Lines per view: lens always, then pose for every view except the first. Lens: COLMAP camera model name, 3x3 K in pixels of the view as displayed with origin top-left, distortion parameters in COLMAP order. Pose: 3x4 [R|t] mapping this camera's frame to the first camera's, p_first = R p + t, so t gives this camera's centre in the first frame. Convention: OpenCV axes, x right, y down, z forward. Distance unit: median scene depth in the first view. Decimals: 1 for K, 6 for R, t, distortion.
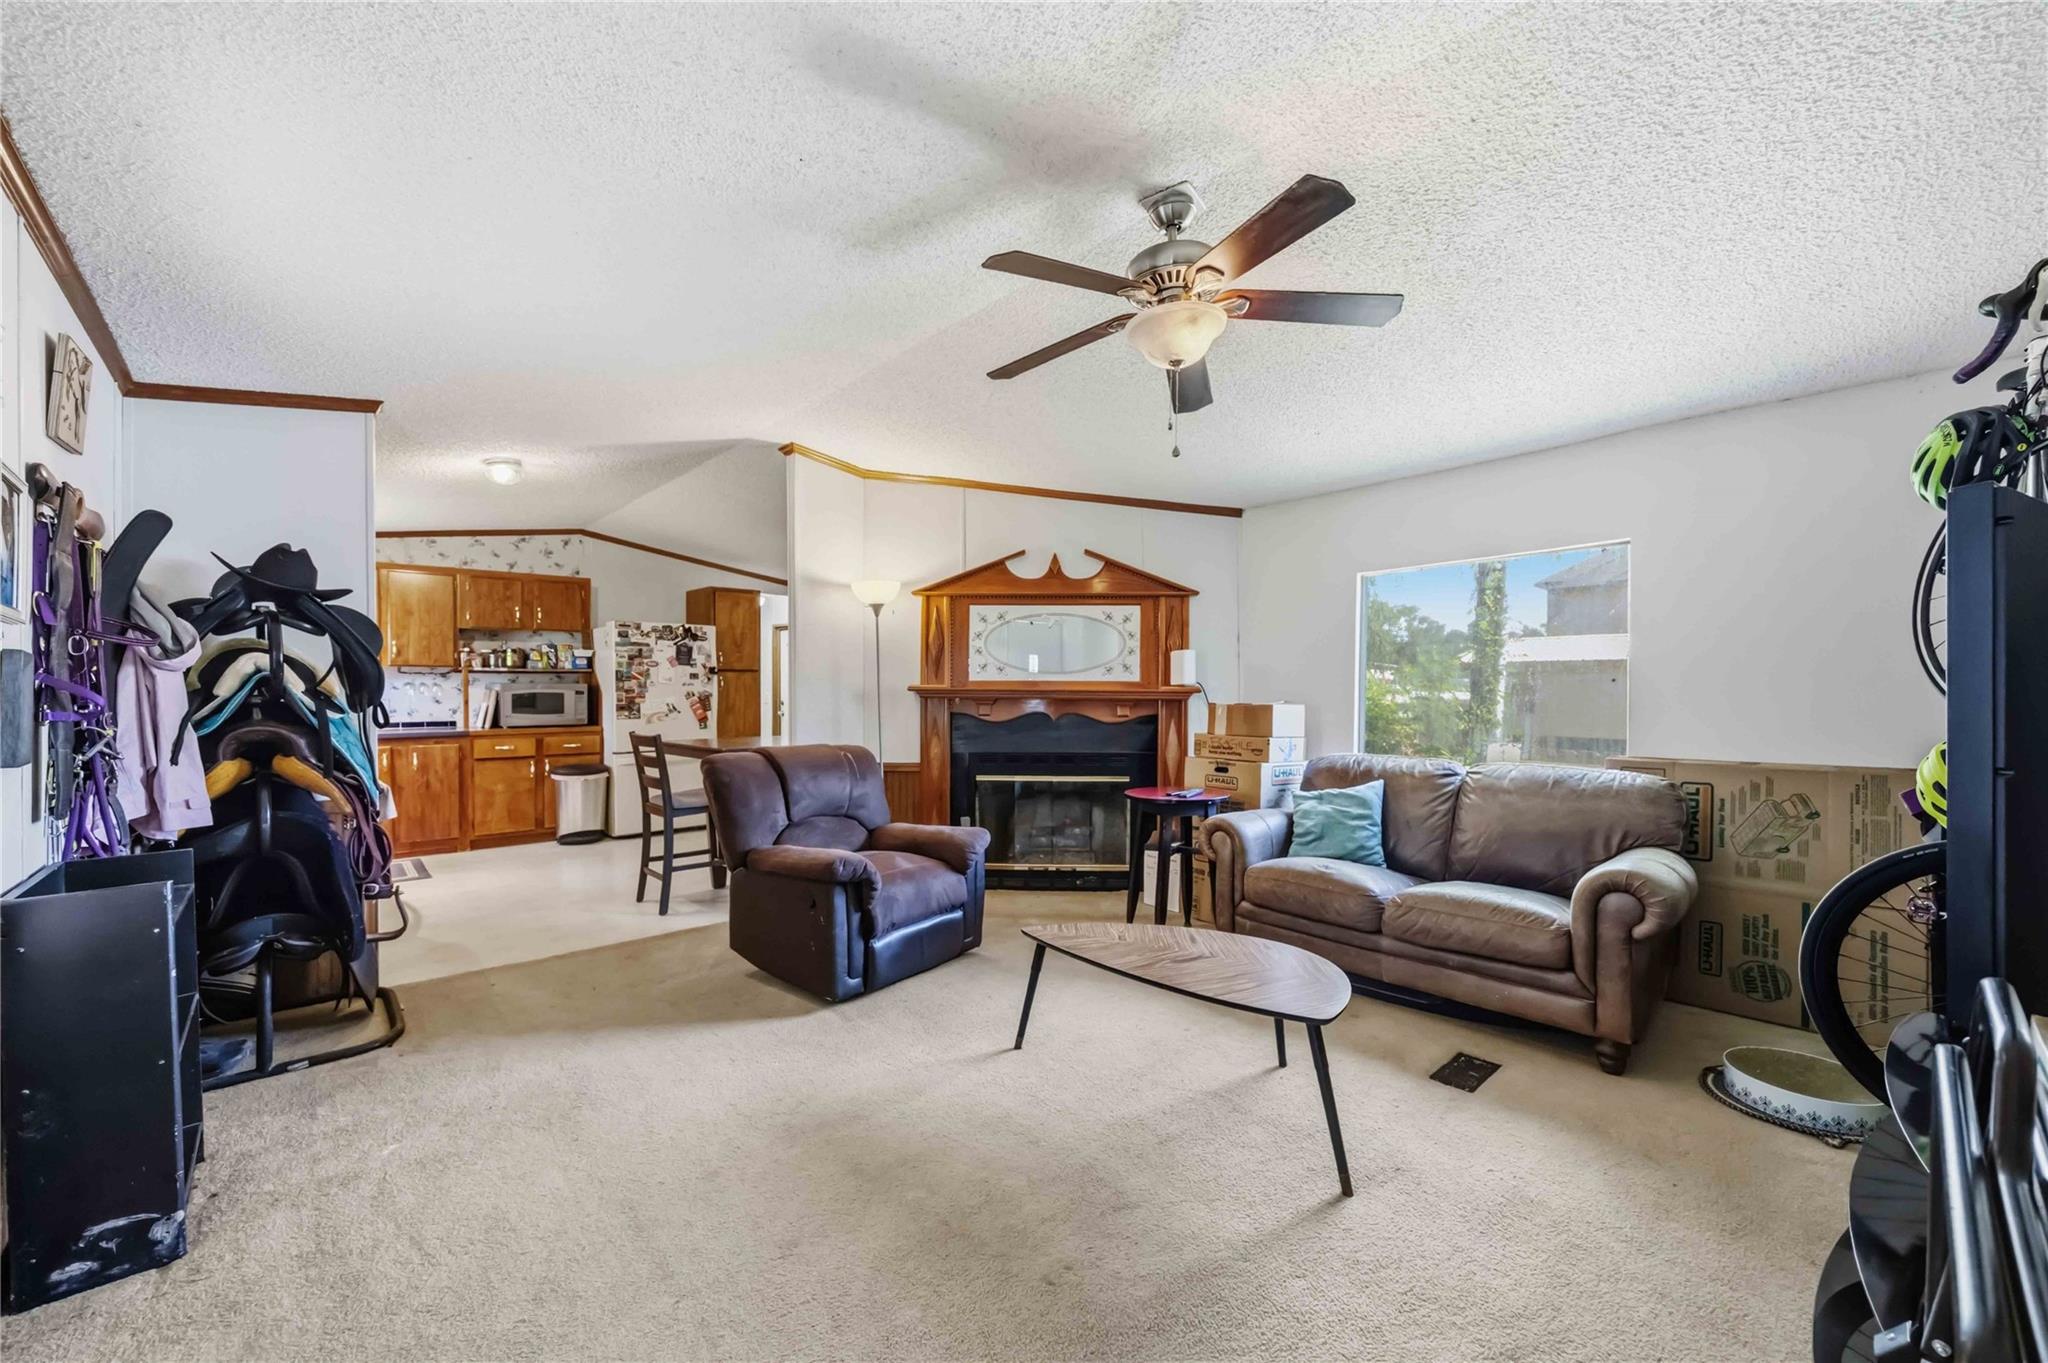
lens RADIAL K [[794.2, 0, 1035.8], [0, 794.2, 698.8], [0, 0, 1]] dist [-0.008403, -0.000032]
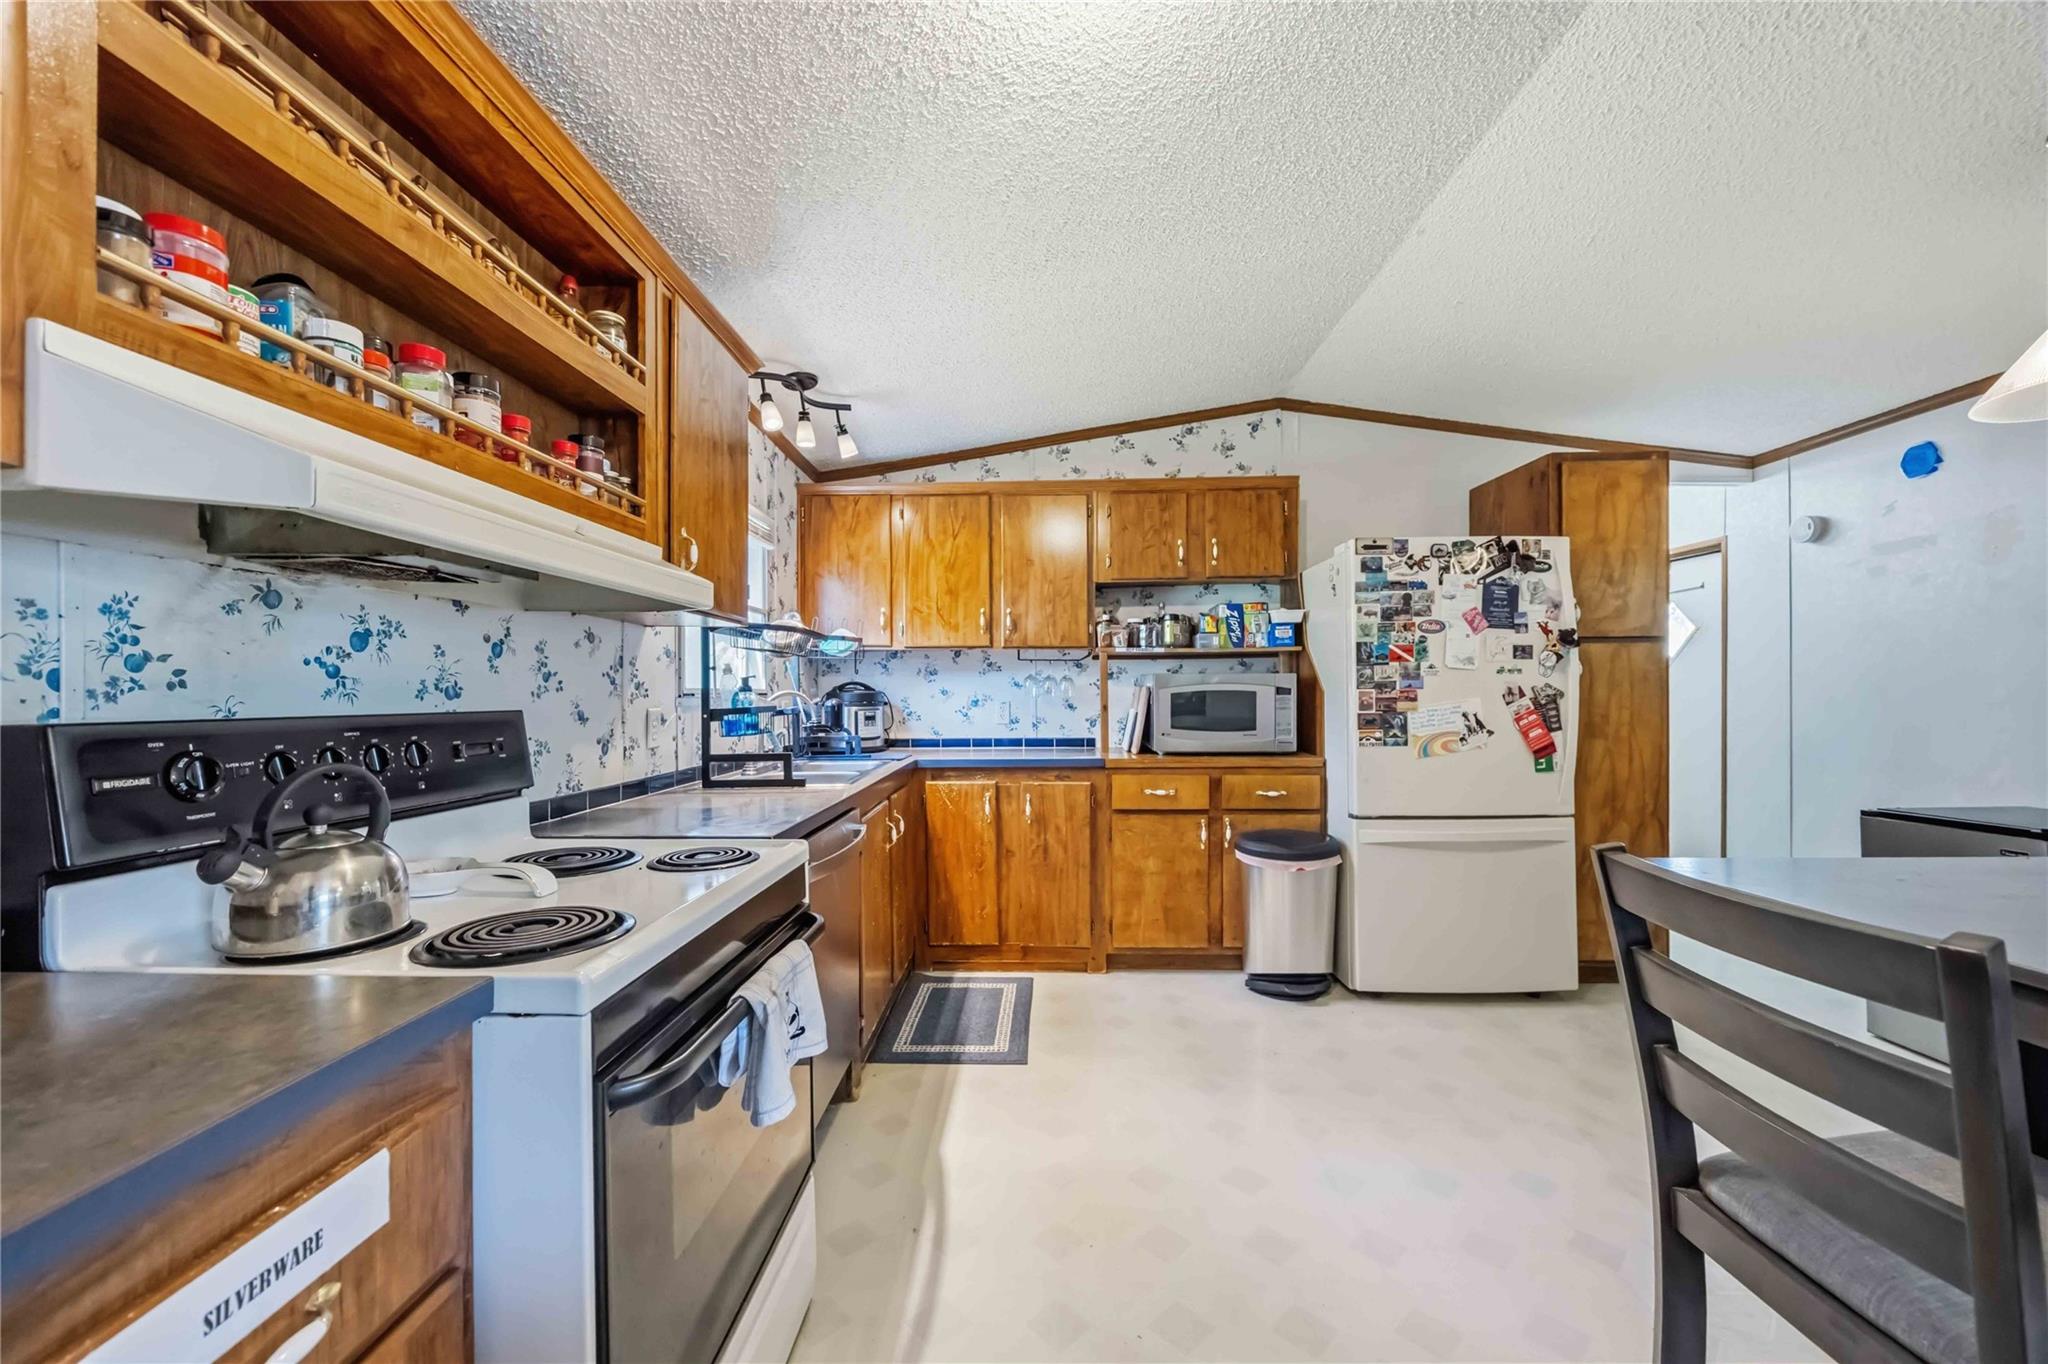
lens RADIAL K [[794.2, 0, 1027.1], [0, 794.2, 691.7], [0, 0, 1]] dist [-0.008403, -0.000032]
pose [[0.709049, -0.006852, -0.705126, -0.334625], [-0.004219, 0.999894, -0.013959, 0.000849], [0.705147, 0.012873, 0.708945, 0.523796]]
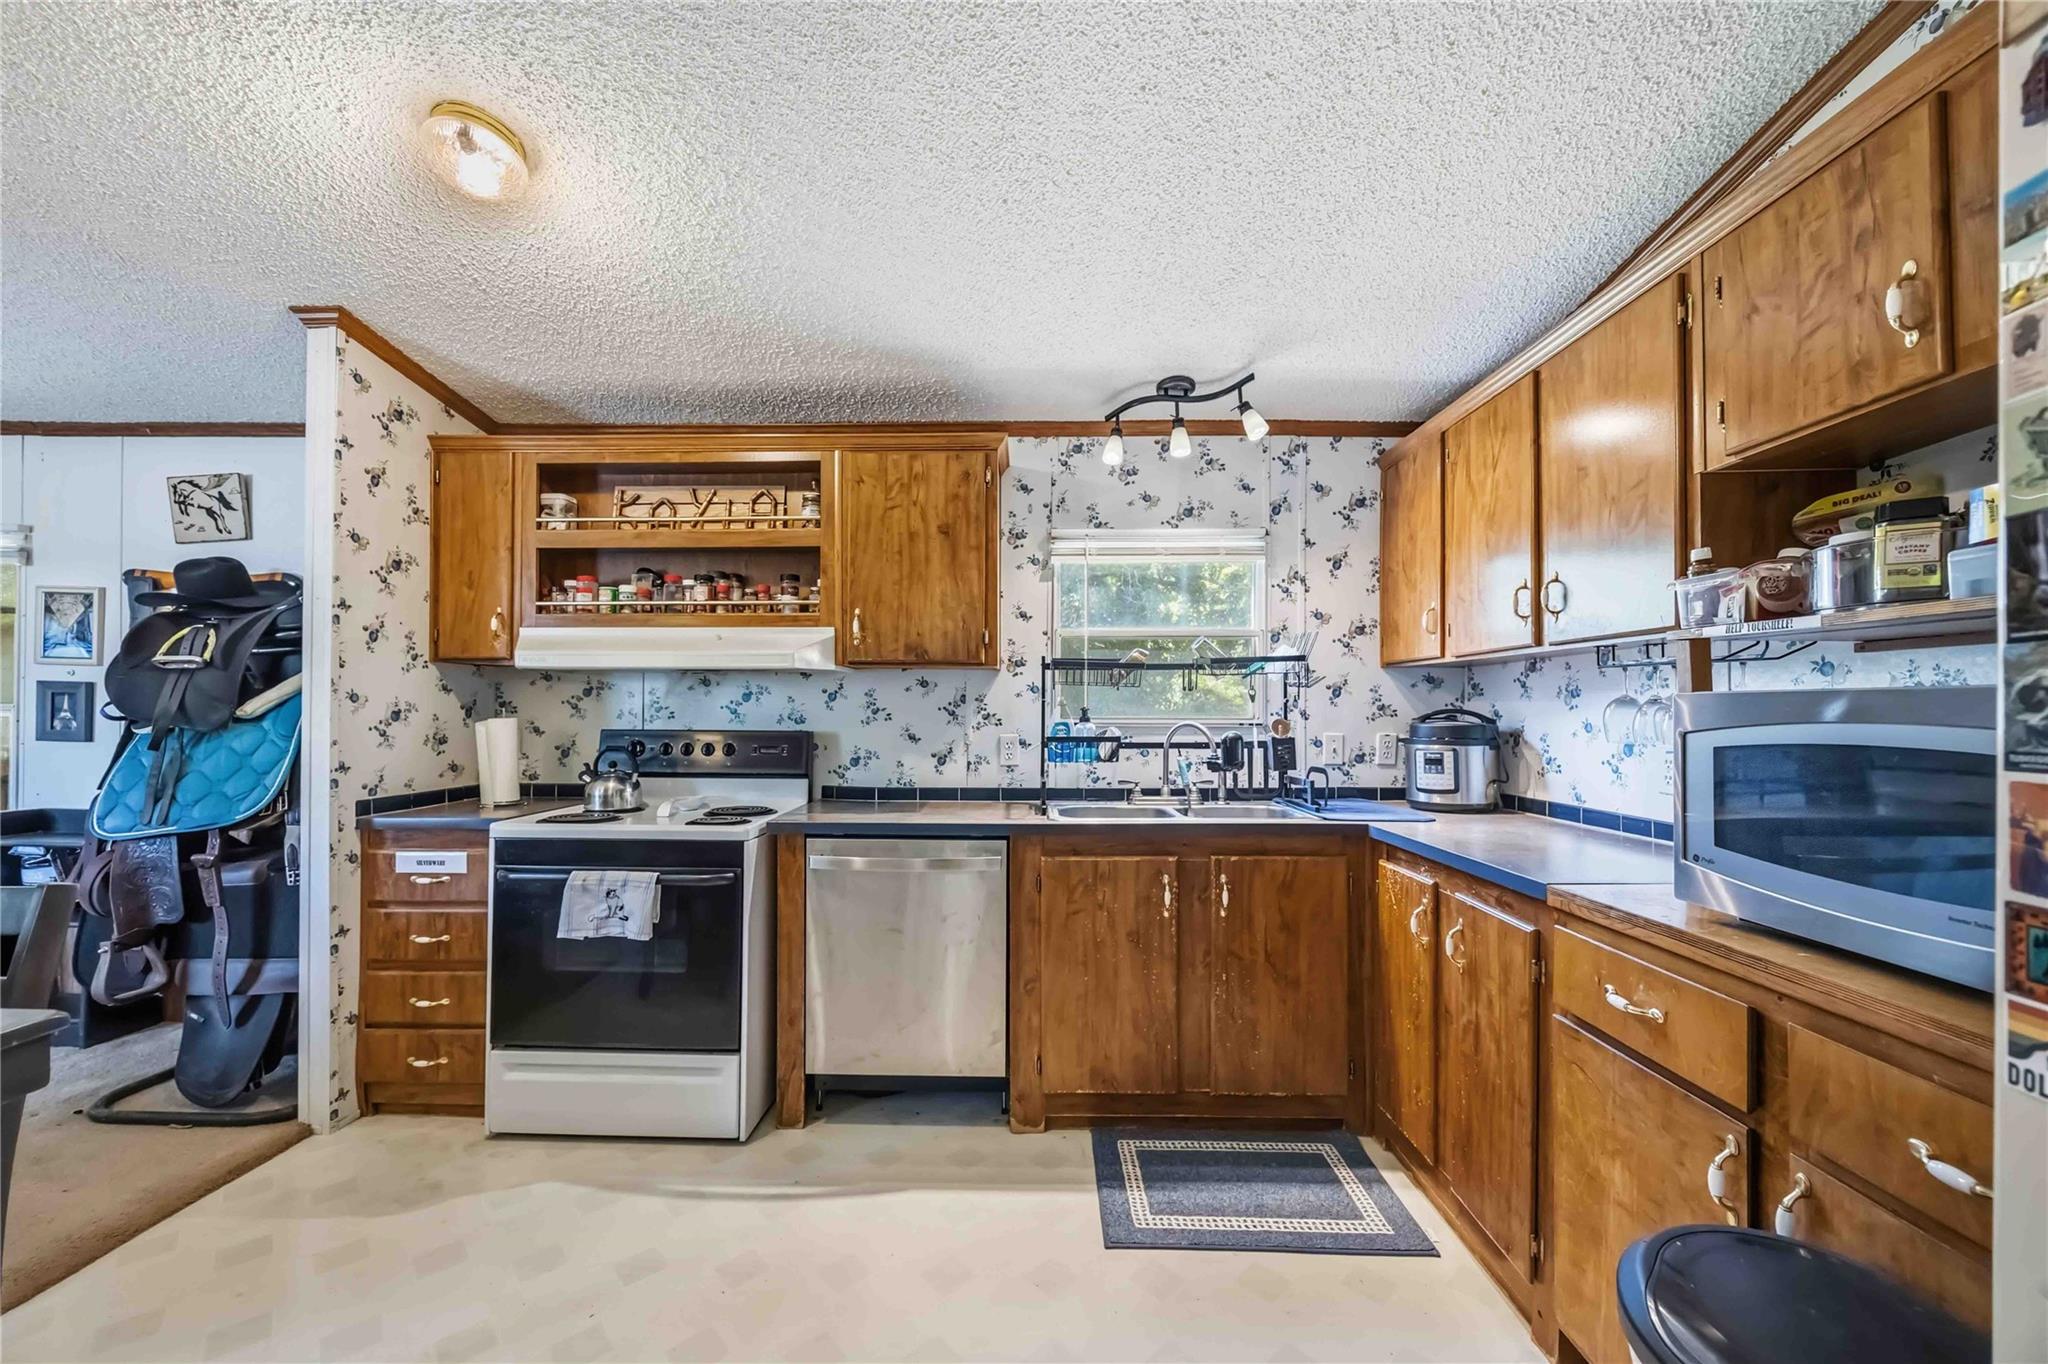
lens RADIAL K [[794.2, 0, 1017.3], [0, 794.2, 700.4], [0, 0, 1]] dist [-0.008403, -0.000032]
pose [[-0.709150, -0.014047, -0.704918, -0.391542], [-0.015825, 0.999867, -0.004005, -0.013600], [0.704880, 0.008316, -0.709277, 0.994035]]
